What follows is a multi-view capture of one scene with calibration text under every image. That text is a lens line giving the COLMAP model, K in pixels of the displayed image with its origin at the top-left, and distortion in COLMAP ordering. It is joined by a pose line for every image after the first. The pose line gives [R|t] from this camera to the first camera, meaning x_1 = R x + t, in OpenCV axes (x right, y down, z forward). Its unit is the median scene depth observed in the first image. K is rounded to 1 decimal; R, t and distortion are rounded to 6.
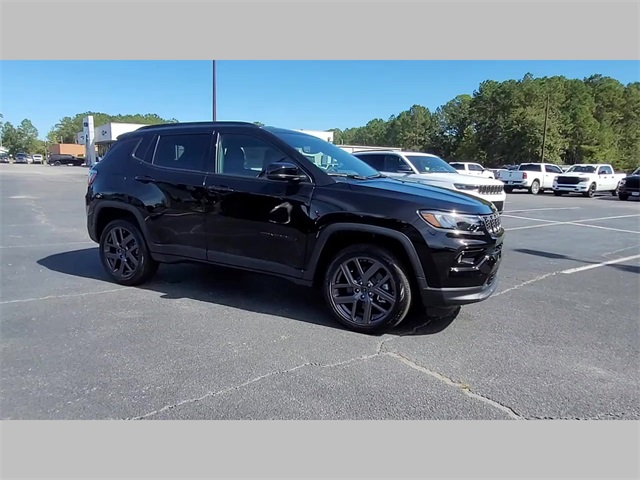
lens RADIAL K [[438.8, 0, 323.8], [0, 438.8, 239.4], [0, 0, 1]] dist [-0.008410, 0.001405]
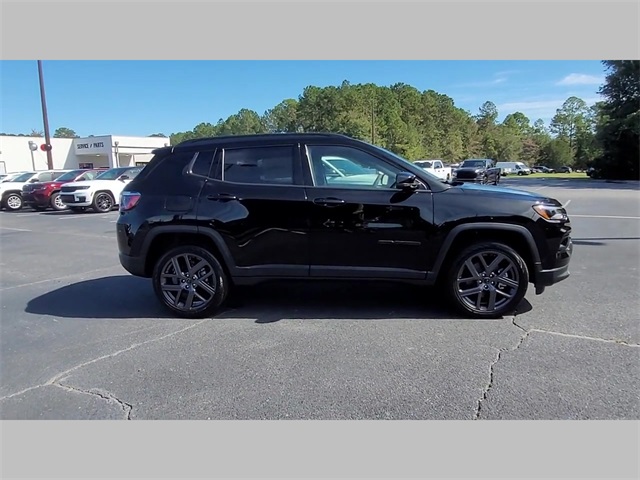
lens RADIAL K [[438.8, 0, 321.8], [0, 438.8, 239.3], [0, 0, 1]] dist [-0.008410, 0.001405]
pose [[0.926330, -0.105449, 0.361654, -0.502498], [0.108298, 0.994041, 0.012445, -0.036436], [-0.360811, 0.027639, 0.932229, 0.070270]]
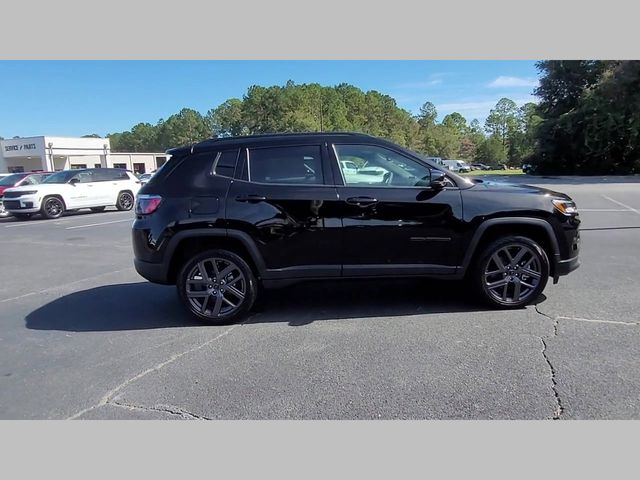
lens RADIAL K [[438.8, 0, 322.2], [0, 438.8, 239.1], [0, 0, 1]] dist [-0.008410, 0.001405]
pose [[0.870753, -0.134778, 0.472889, -0.645518], [0.138411, 0.989999, 0.027296, -0.055850], [-0.471838, 0.041685, 0.880699, 0.141496]]
